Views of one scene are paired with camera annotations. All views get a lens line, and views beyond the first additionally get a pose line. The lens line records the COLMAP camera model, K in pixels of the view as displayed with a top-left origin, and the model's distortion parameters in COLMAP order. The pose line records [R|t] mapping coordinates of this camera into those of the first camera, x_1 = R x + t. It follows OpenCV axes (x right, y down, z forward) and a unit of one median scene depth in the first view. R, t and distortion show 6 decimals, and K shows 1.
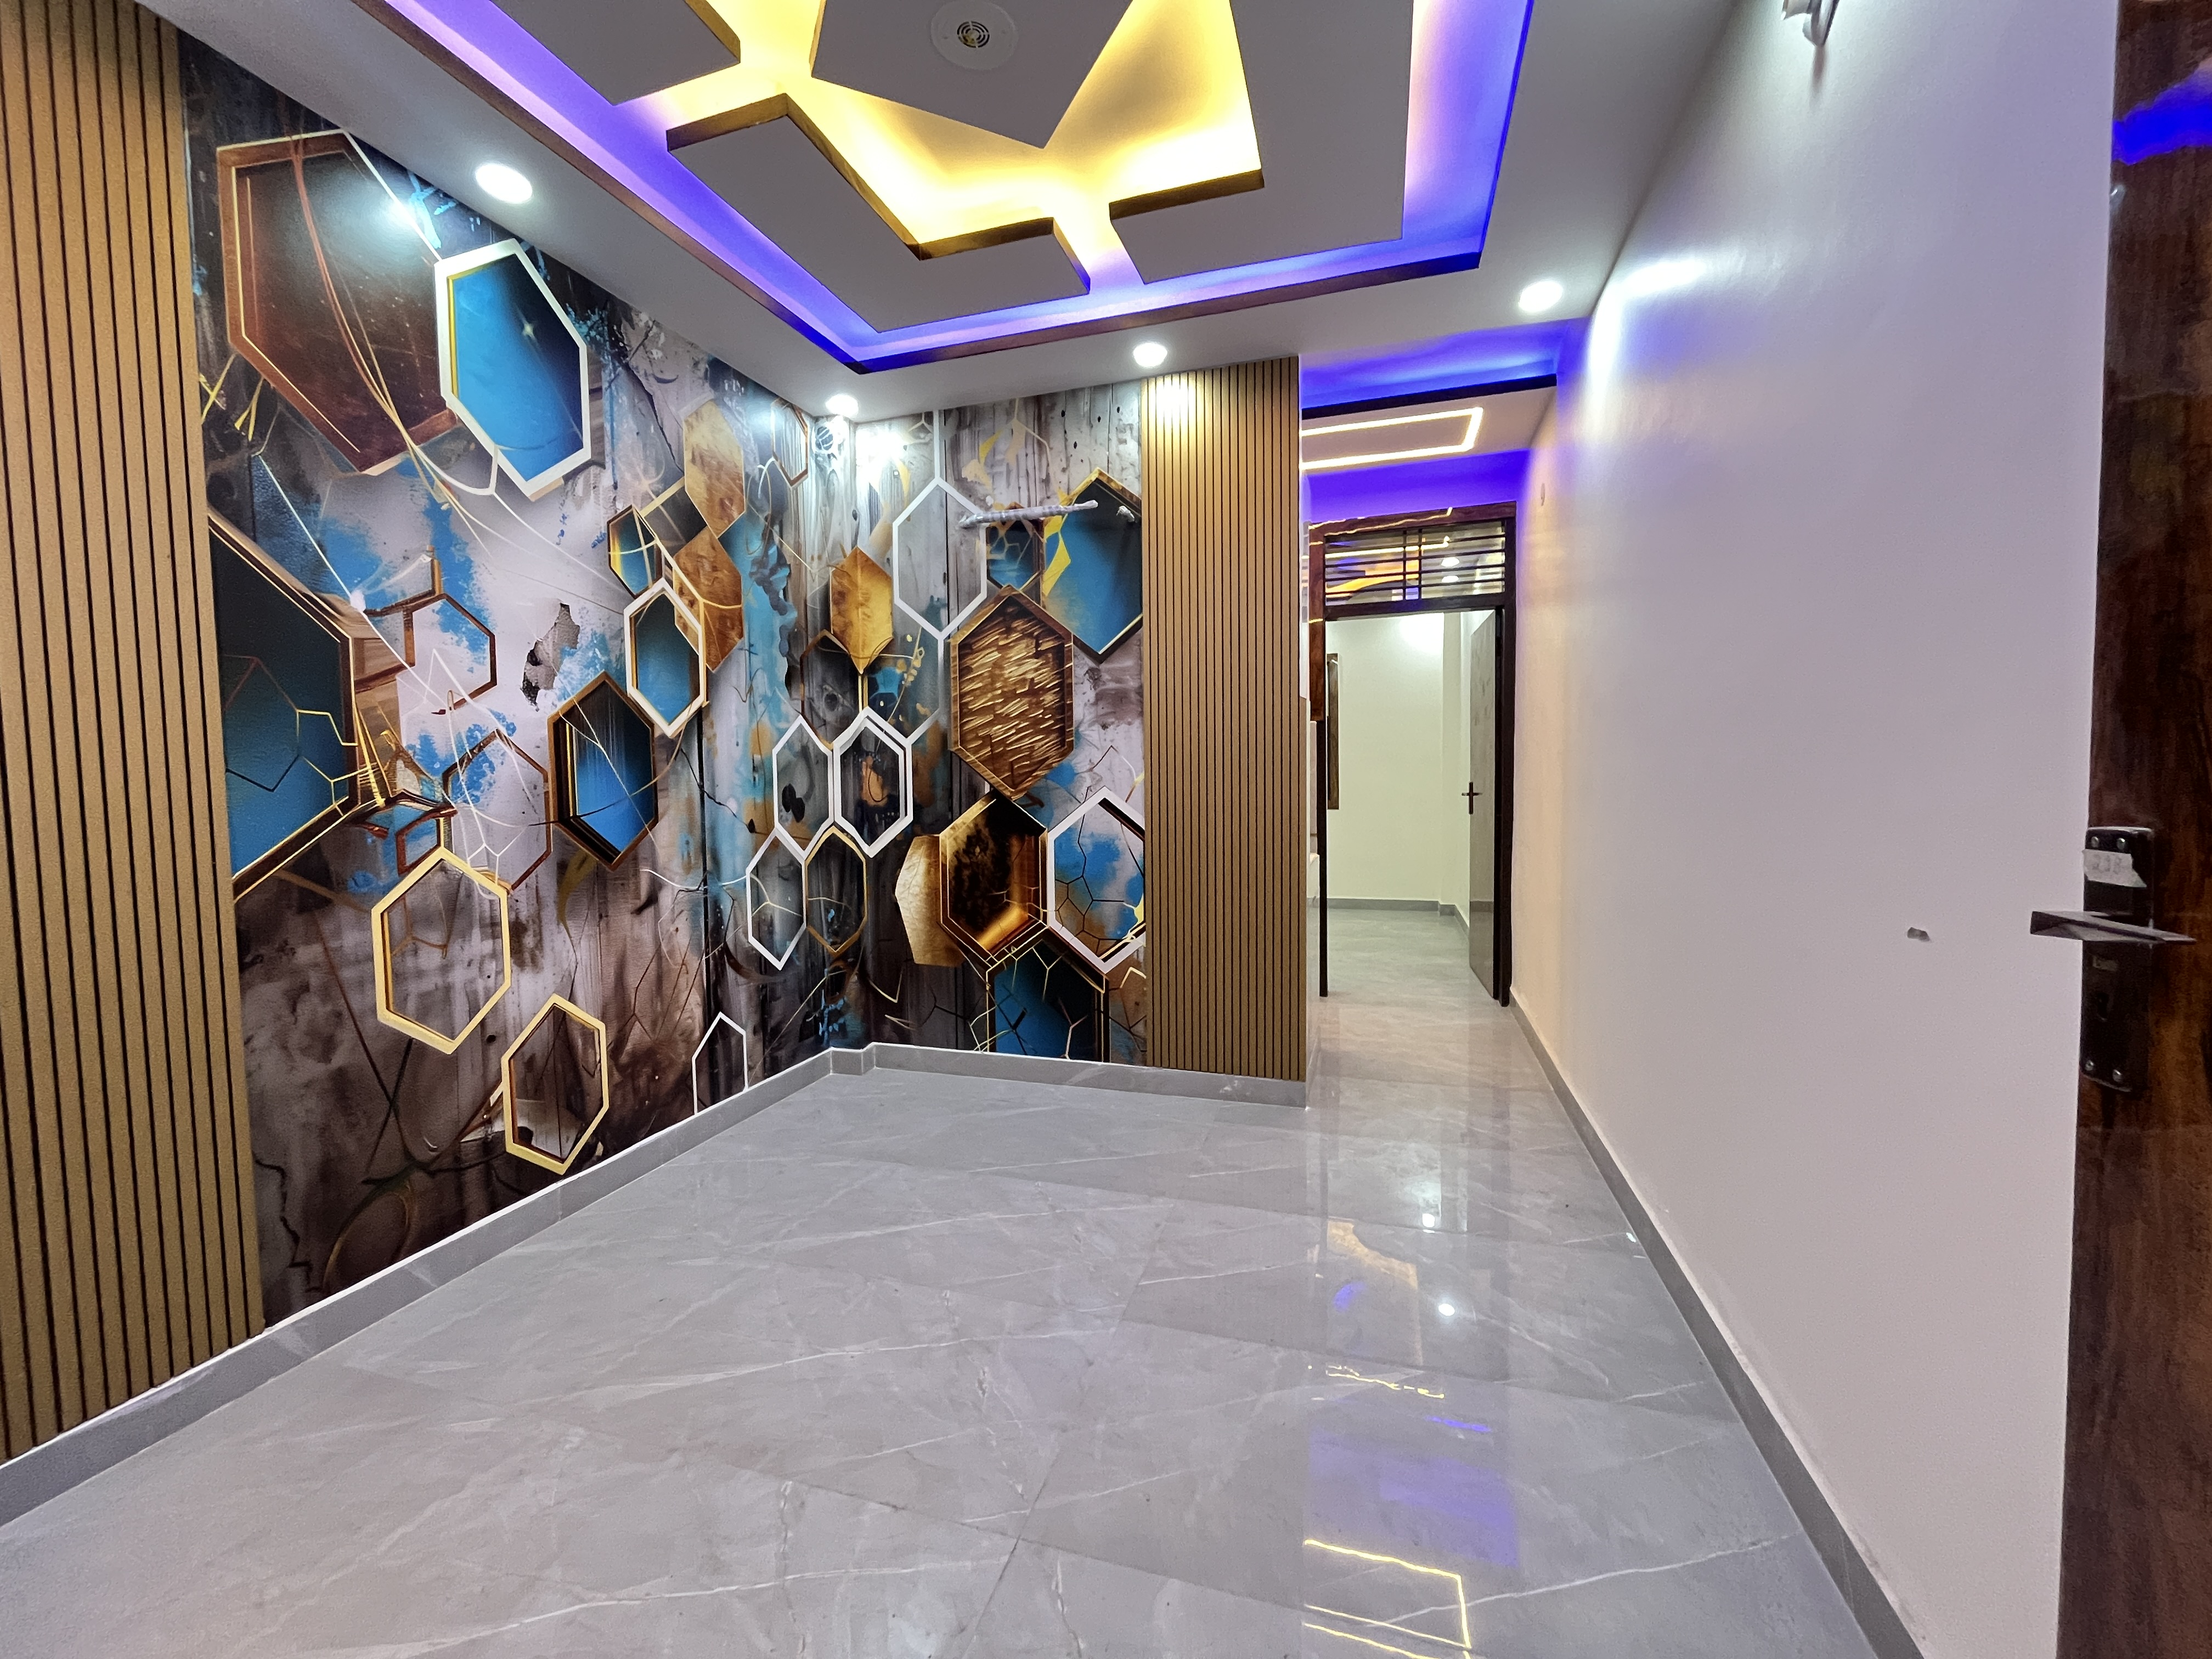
lens RADIAL K [[887.7, 0, 1093.3], [0, 887.7, 819.1], [0, 0, 1]] dist [-0.006736, 0.000016]
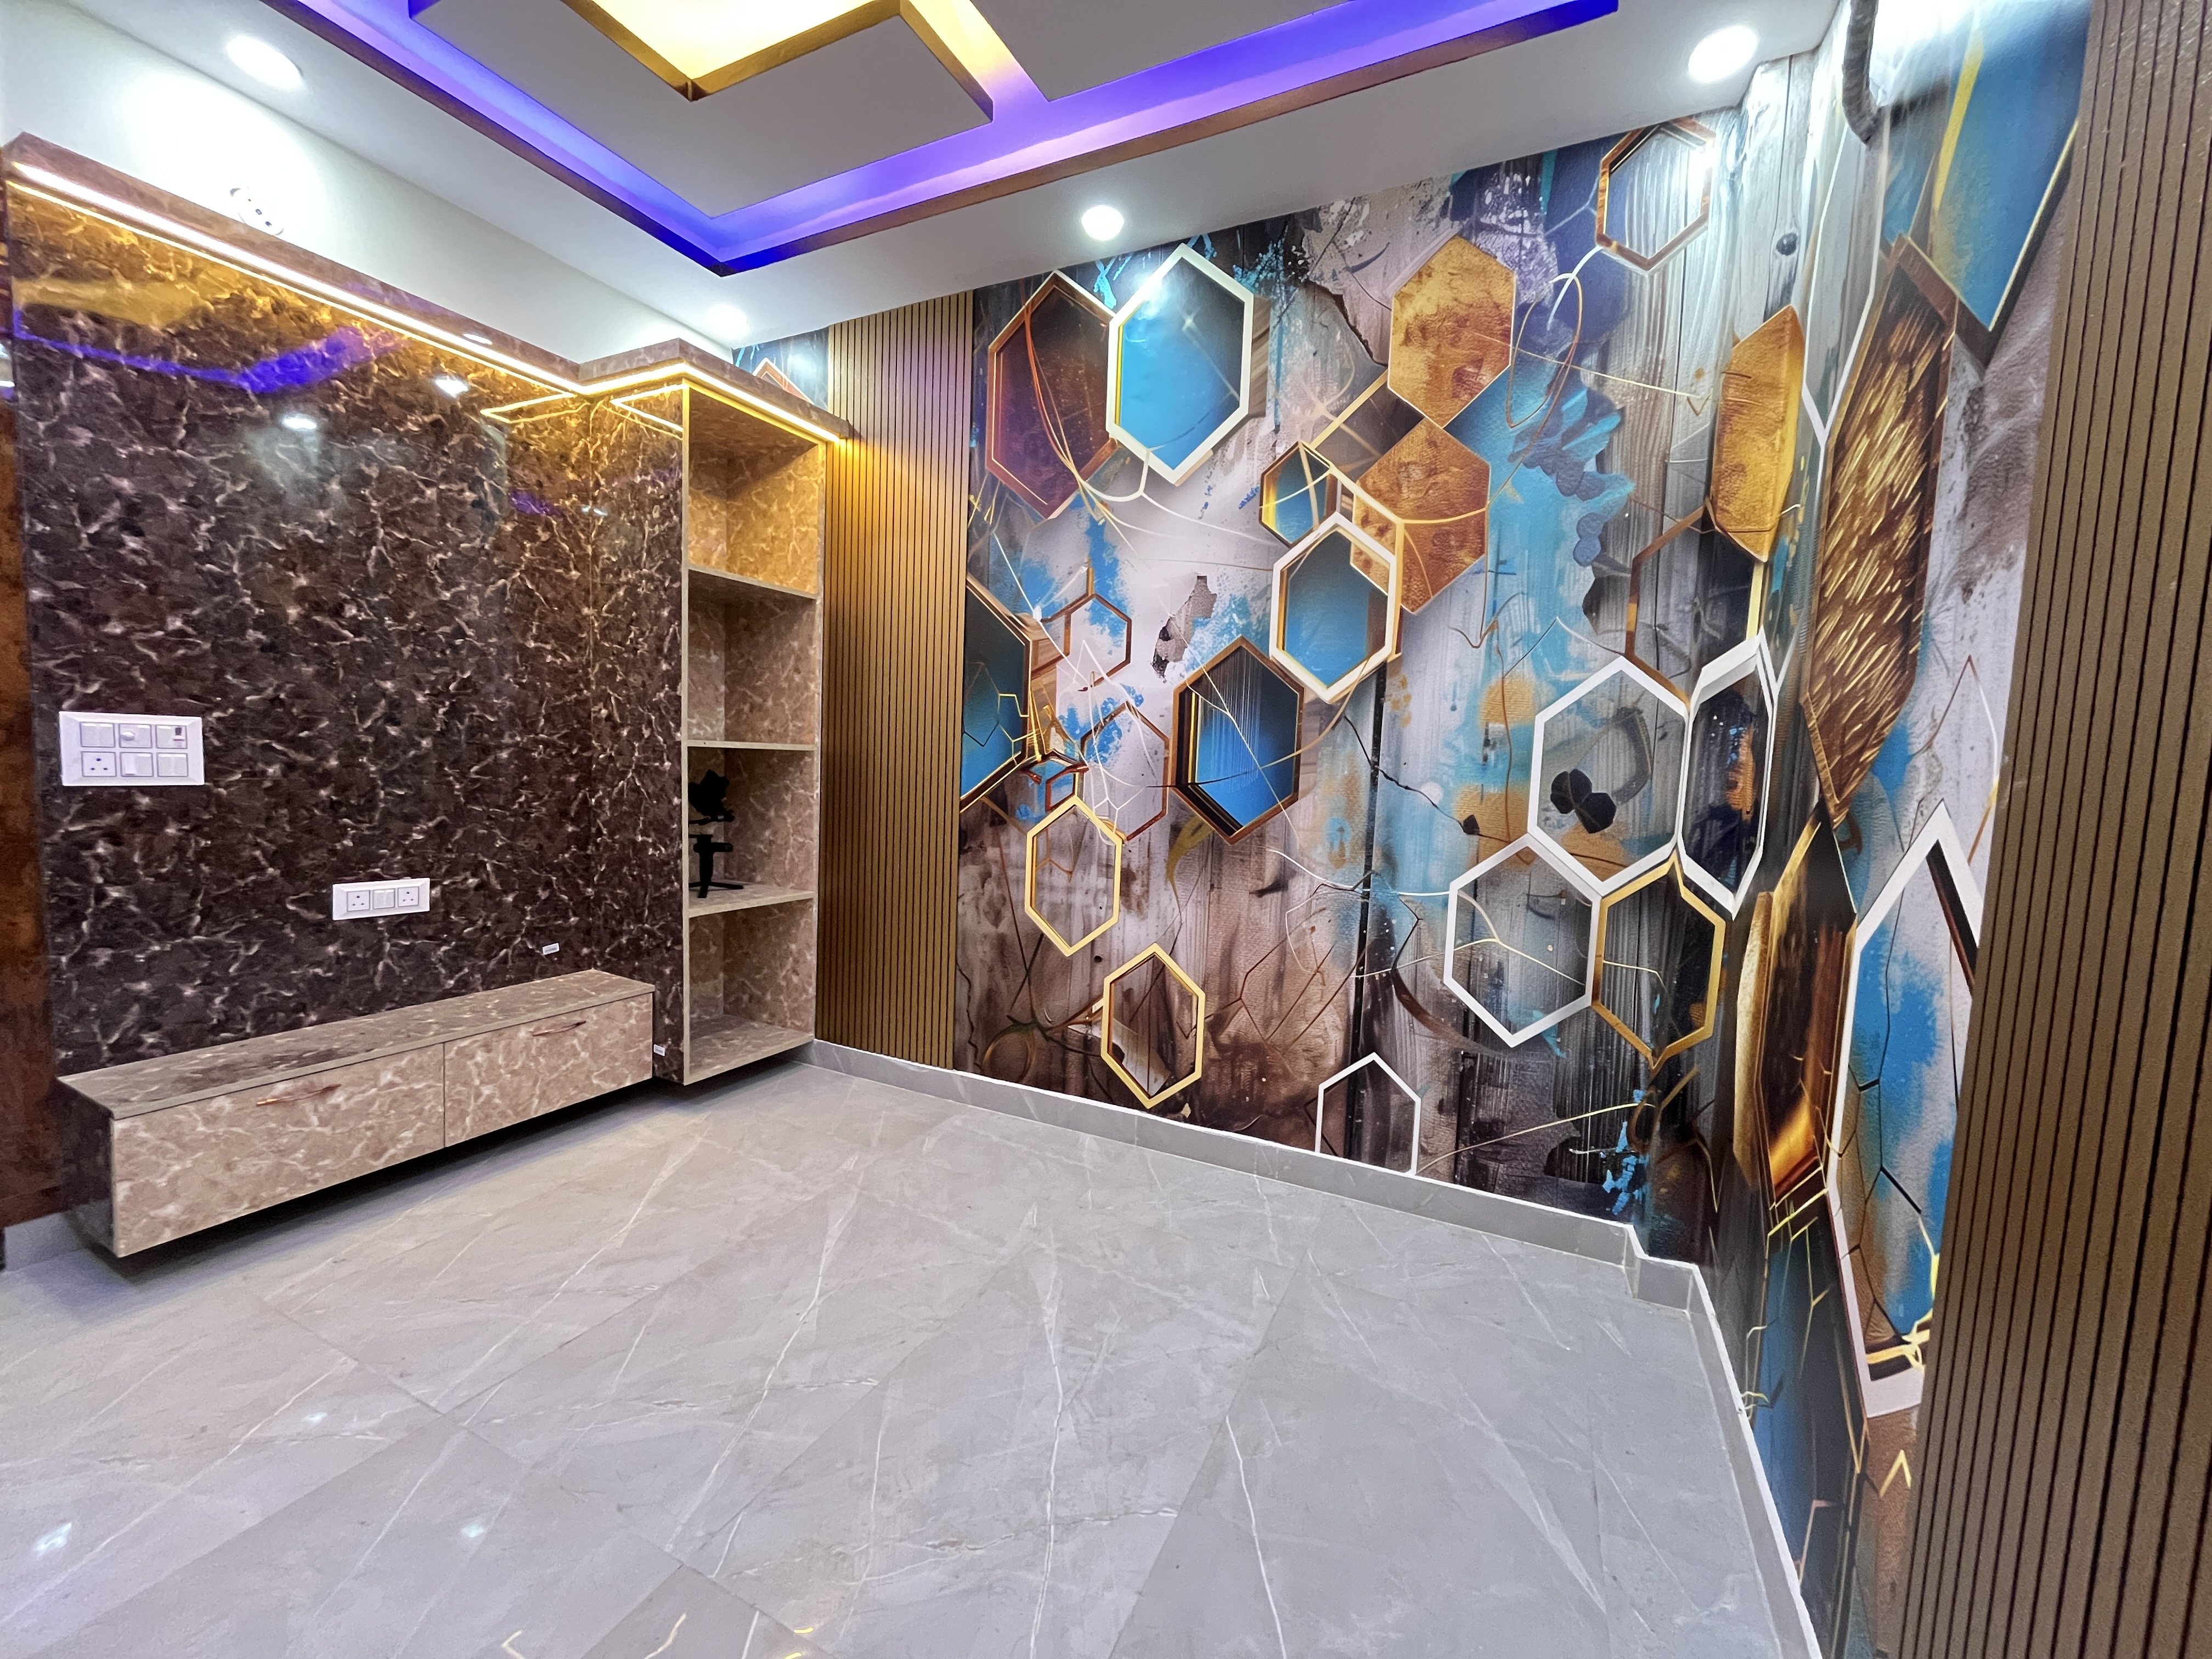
lens RADIAL K [[887.7, 0, 1103.3], [0, 887.7, 825.5], [0, 0, 1]] dist [-0.006736, 0.000016]
pose [[-0.143670, 0.084313, -0.986028, 0.366604], [-0.083699, 0.991759, 0.096998, -0.037206], [0.986080, 0.096465, -0.135429, 0.848495]]
